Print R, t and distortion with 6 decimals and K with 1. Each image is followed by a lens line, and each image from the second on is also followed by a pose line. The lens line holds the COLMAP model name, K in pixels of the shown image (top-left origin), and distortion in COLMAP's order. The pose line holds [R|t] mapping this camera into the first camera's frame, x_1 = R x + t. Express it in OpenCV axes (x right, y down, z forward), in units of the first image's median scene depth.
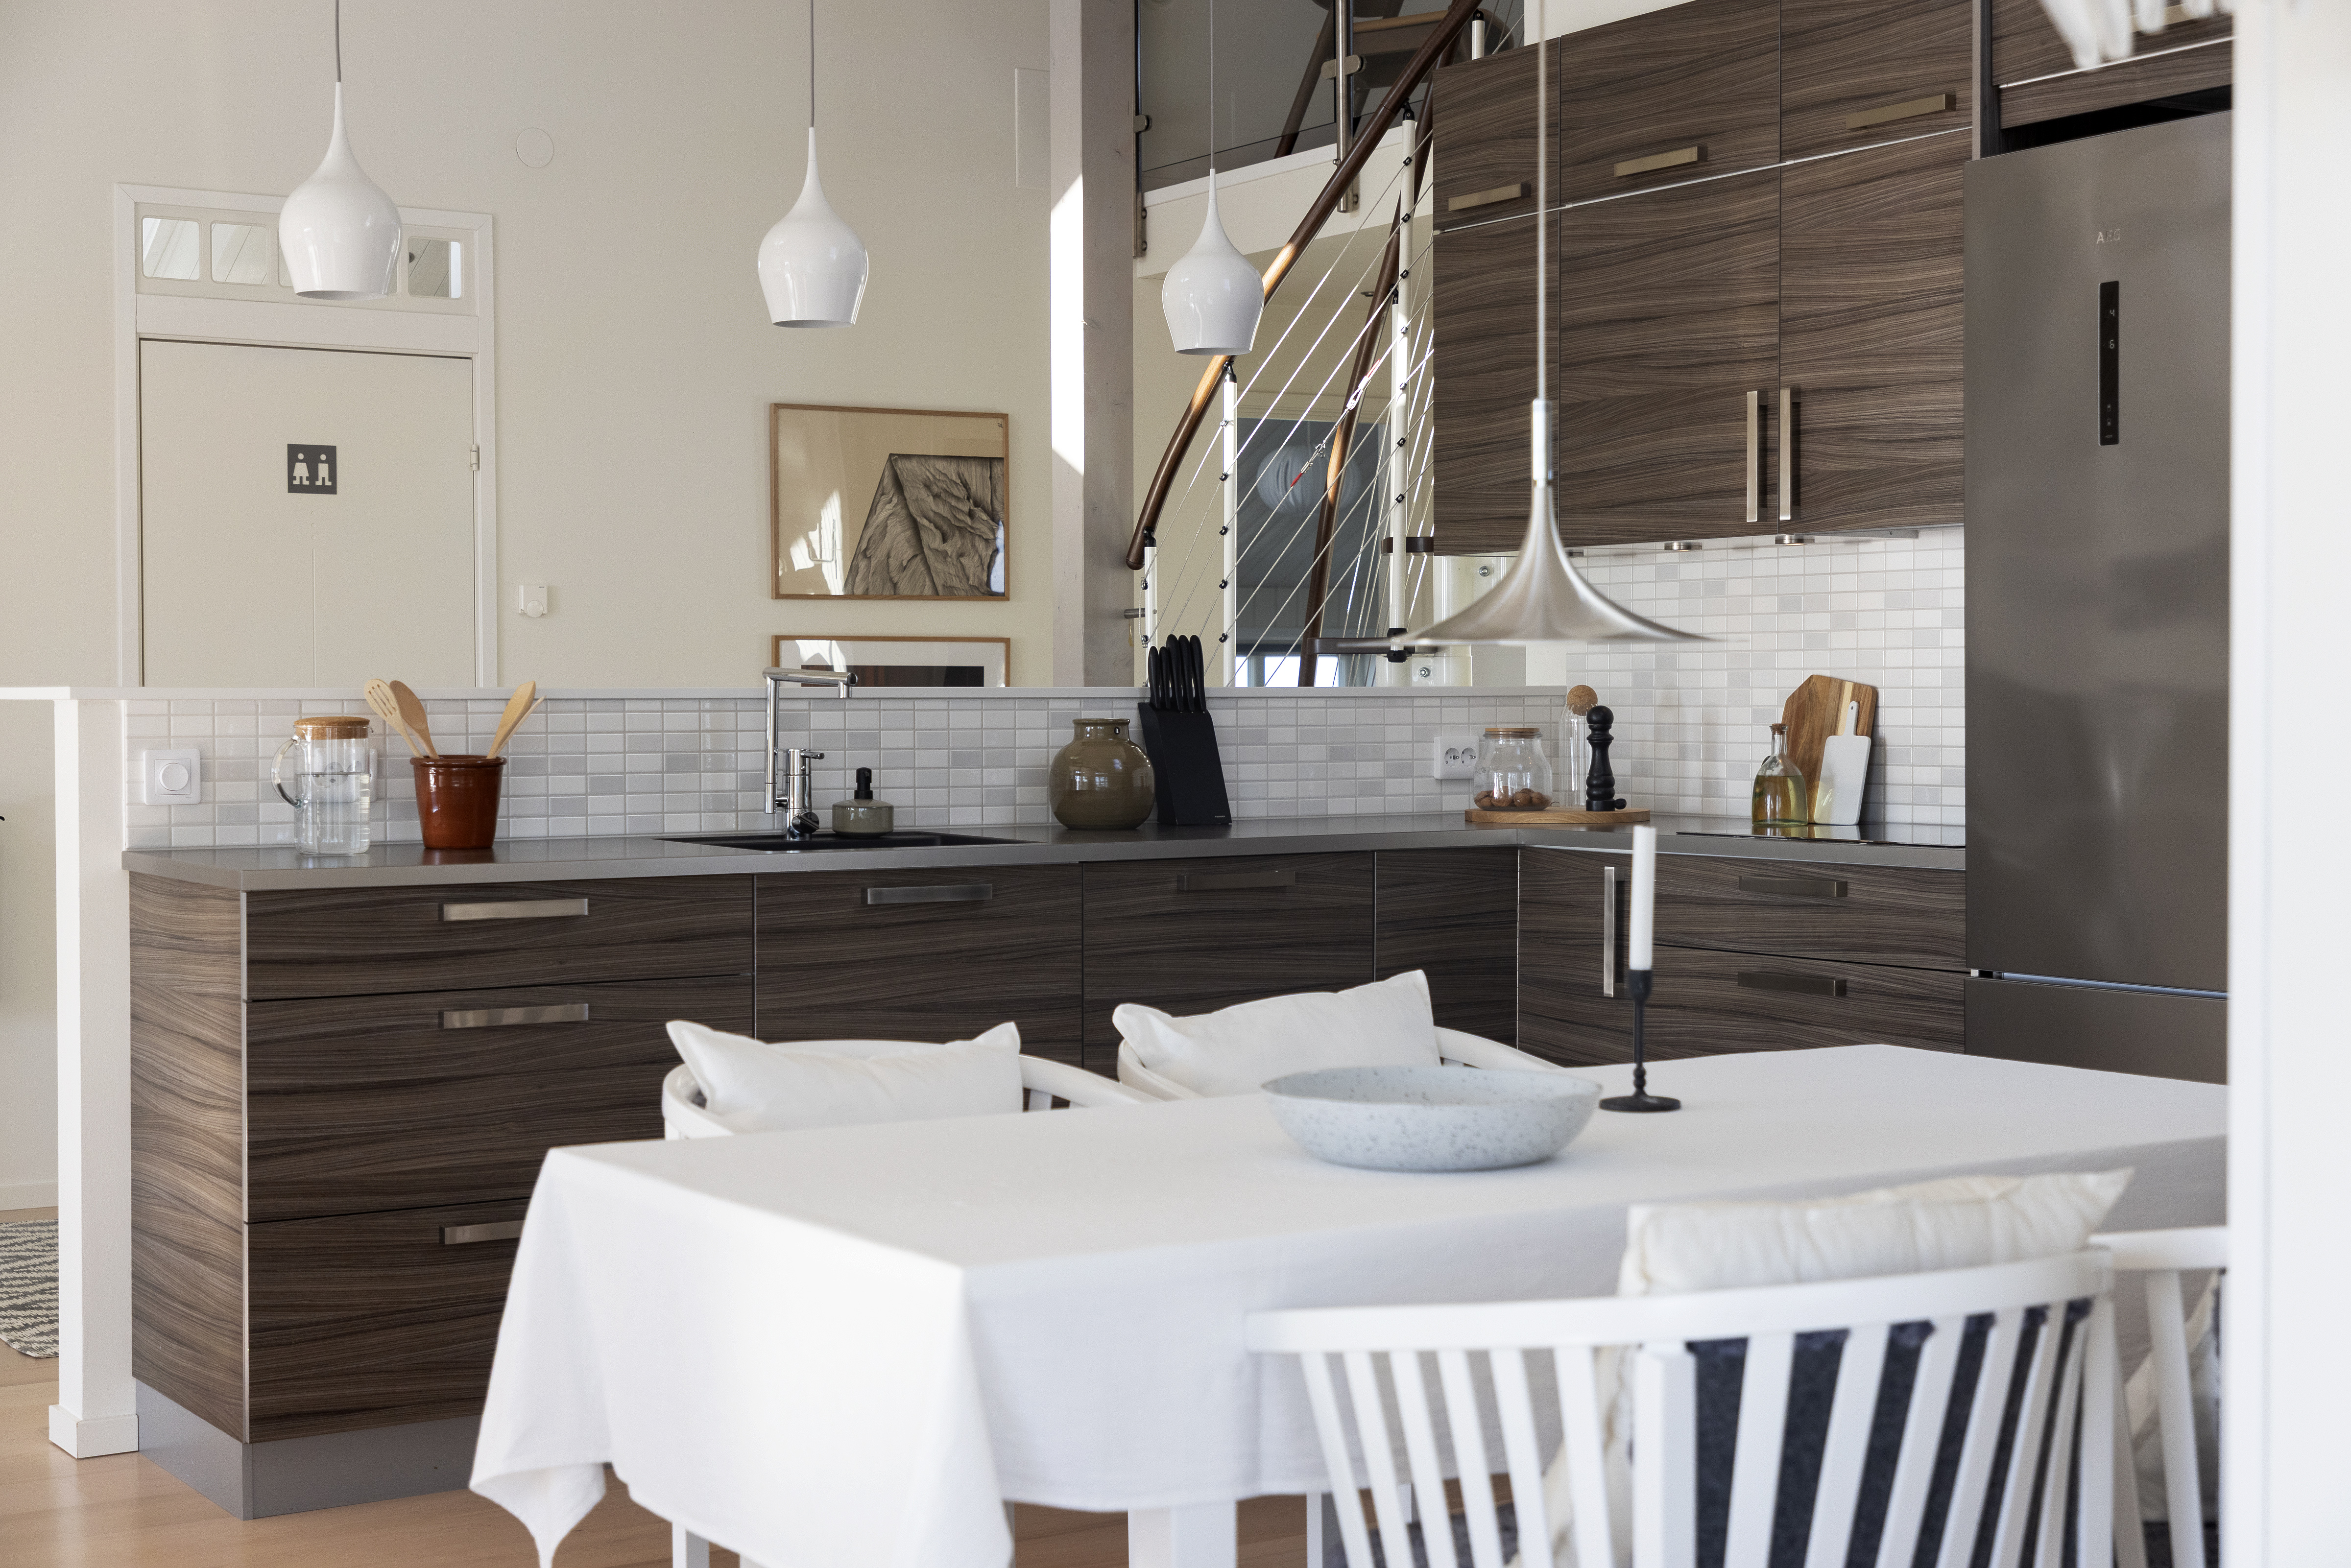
lens RADIAL K [[3277.8, 0, 1182.0], [0, 3277.8, 794.8], [0, 0, 1]] dist [0.078673, 0.000000]
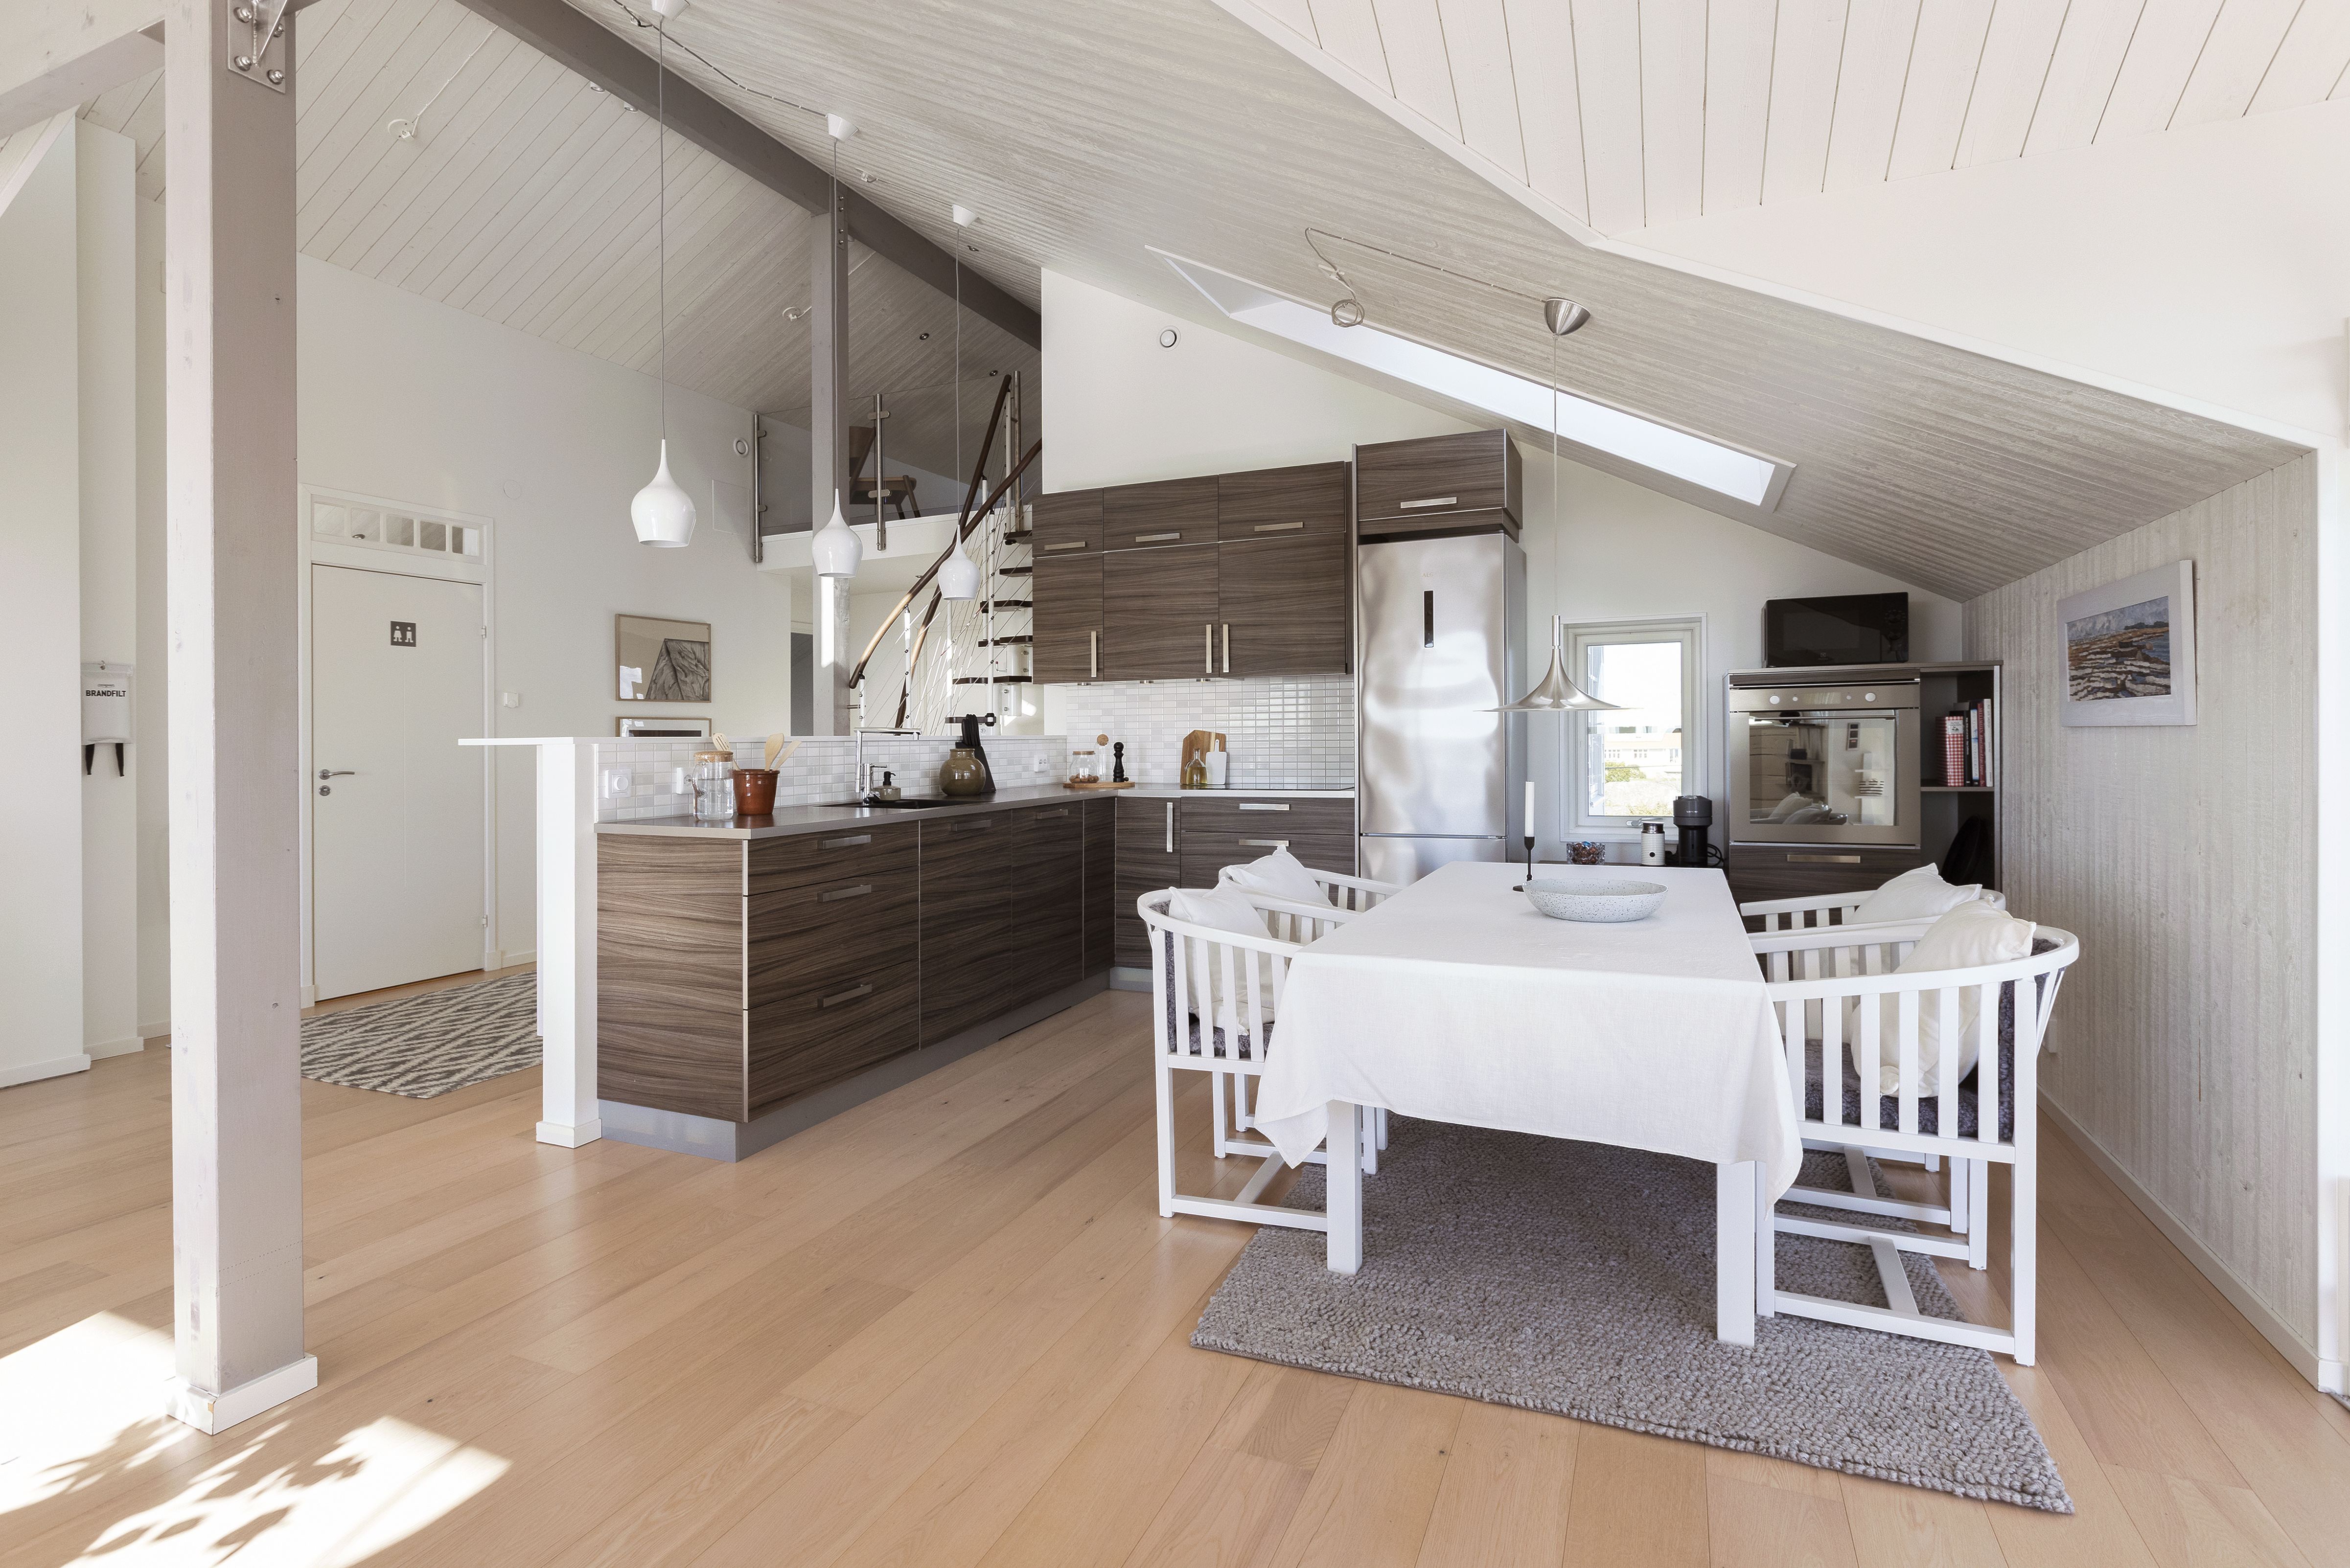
lens RADIAL K [[1112.1, 0, 1173.5], [0, 1112.1, 743.2], [0, 0, 1]] dist [-0.001864, 0.001139]
pose [[0.838726, -0.009675, 0.544468, -0.348759], [0.026576, 0.999378, -0.023181, -0.004483], [-0.543905, 0.033912, 0.838461, 0.250254]]
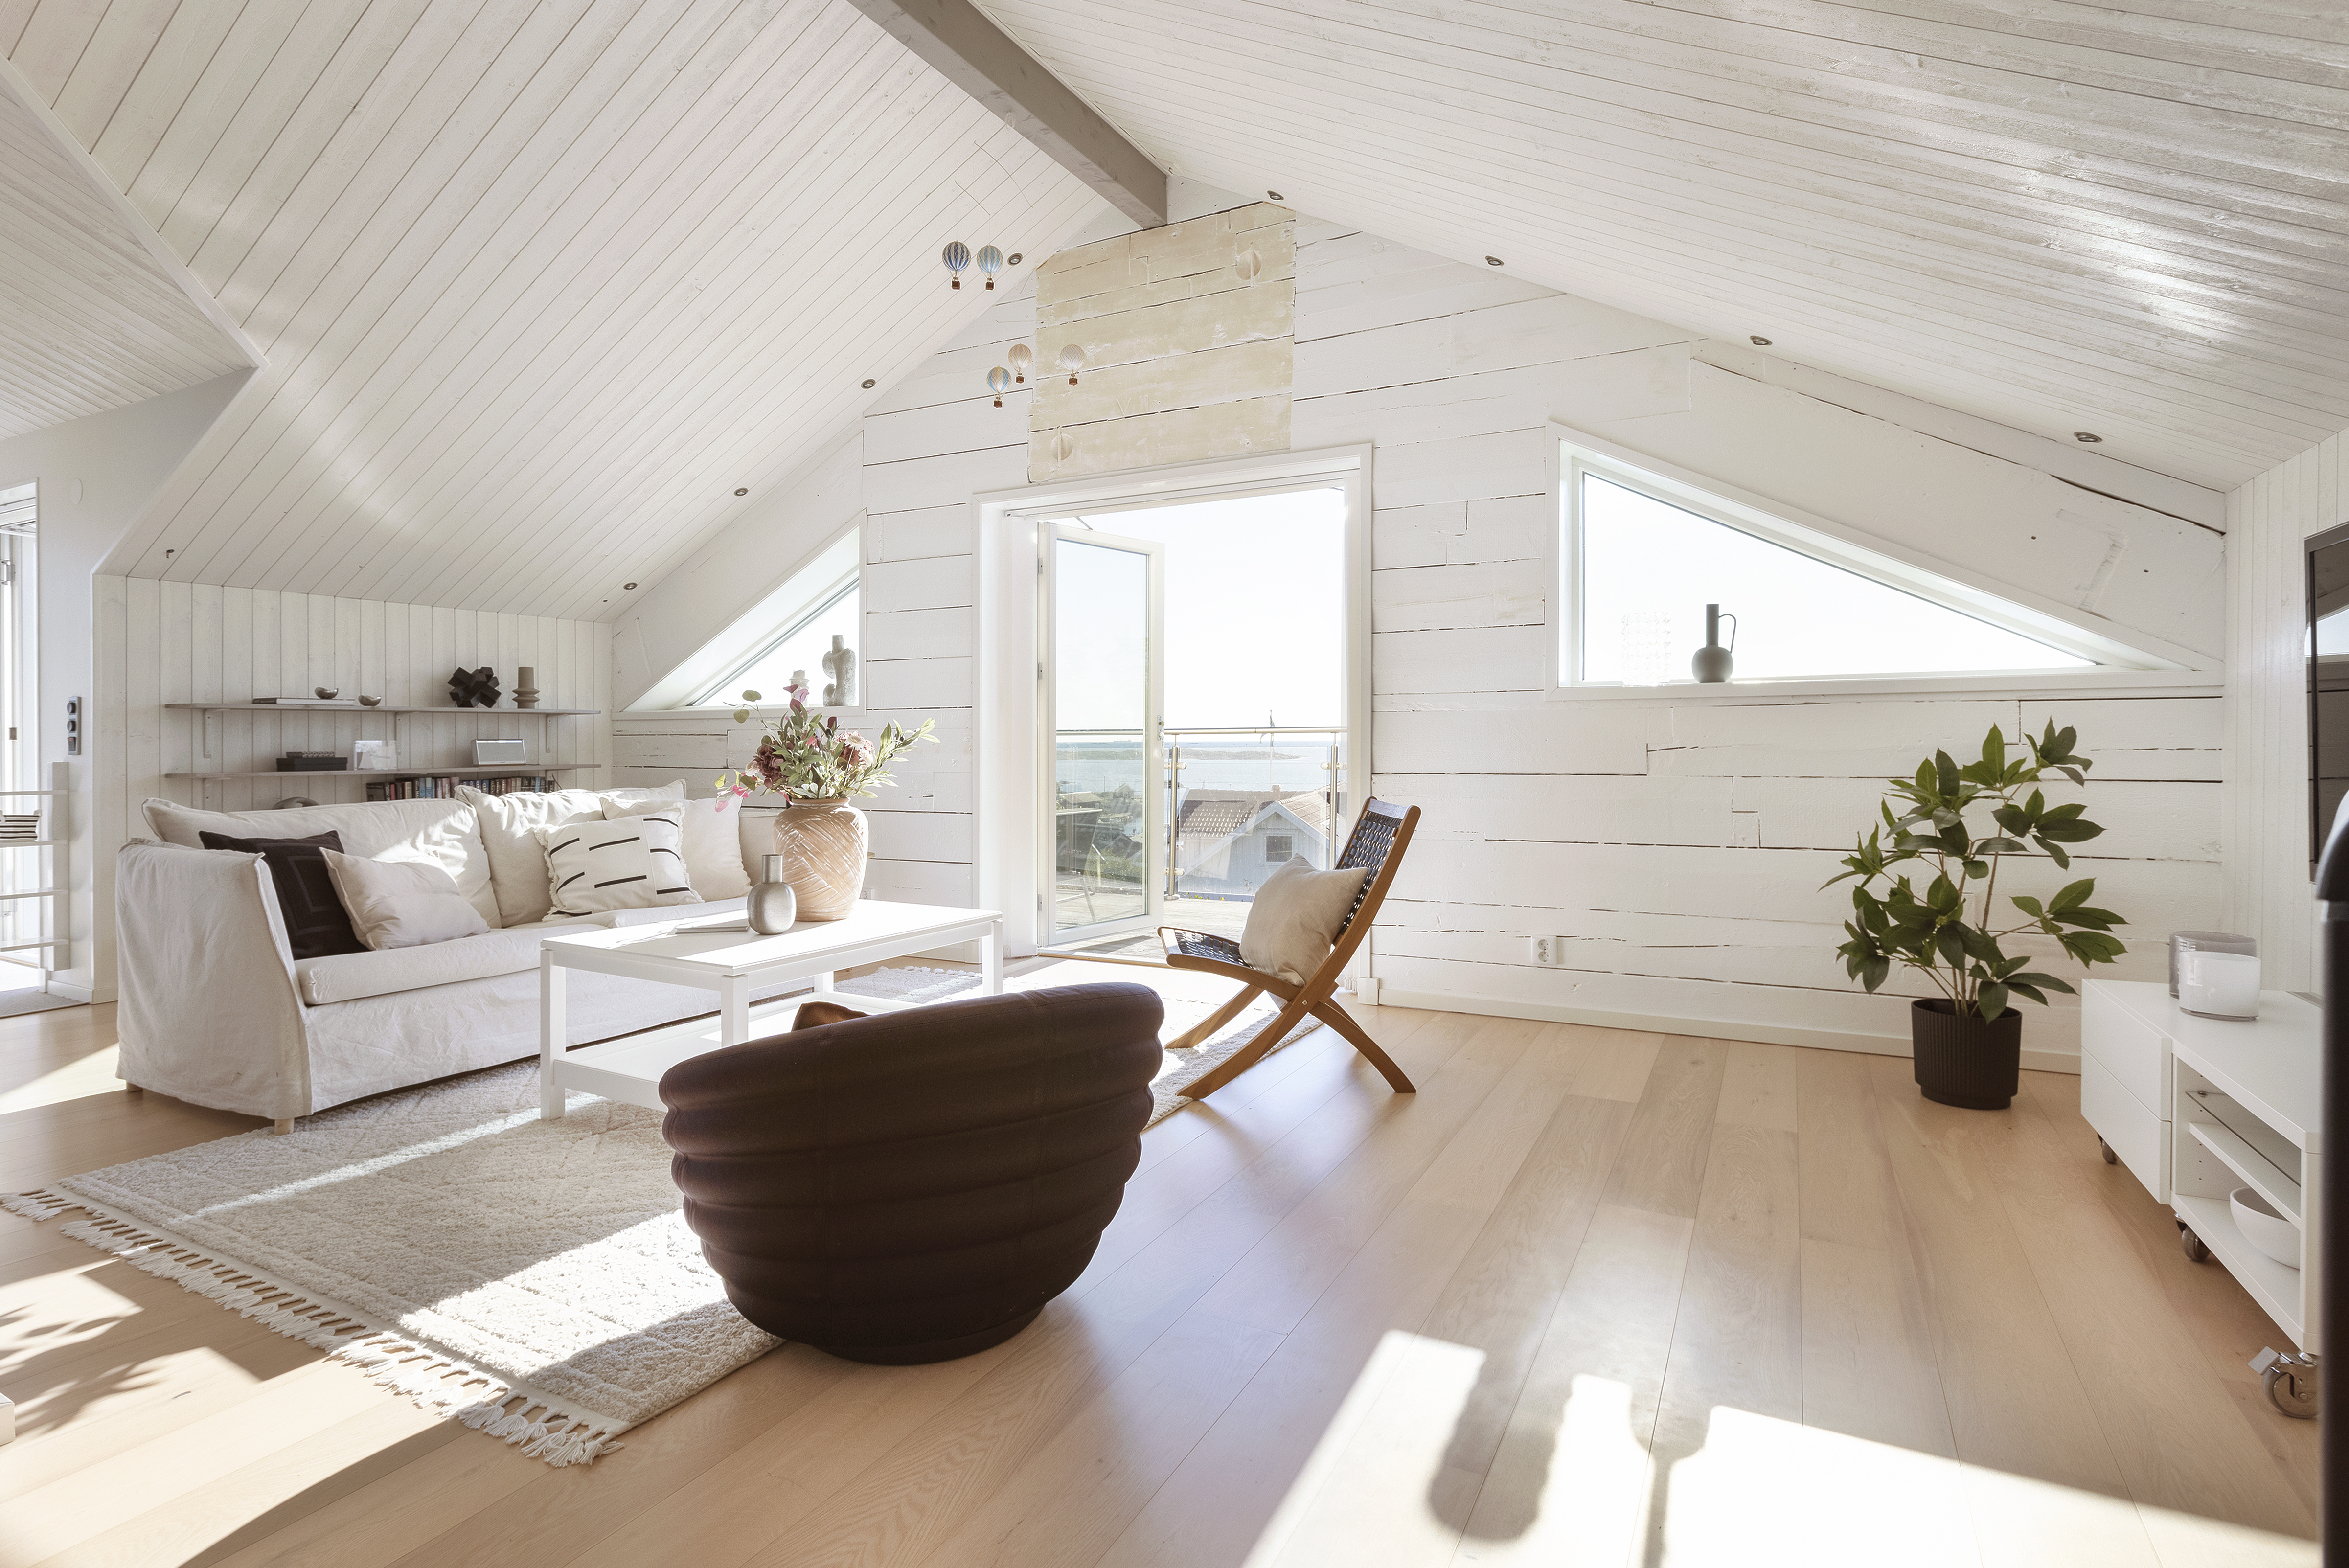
lens RADIAL K [[1182.3, 0, 1137.6], [0, 1182.3, 762.6], [0, 0, 1]] dist [-0.005587, 0.002130]
pose [[-0.879563, 0.010224, -0.475672, -0.523784], [-0.008638, 0.999261, 0.037449, 0.006533], [0.475703, 0.037048, -0.878825, 1.063797]]
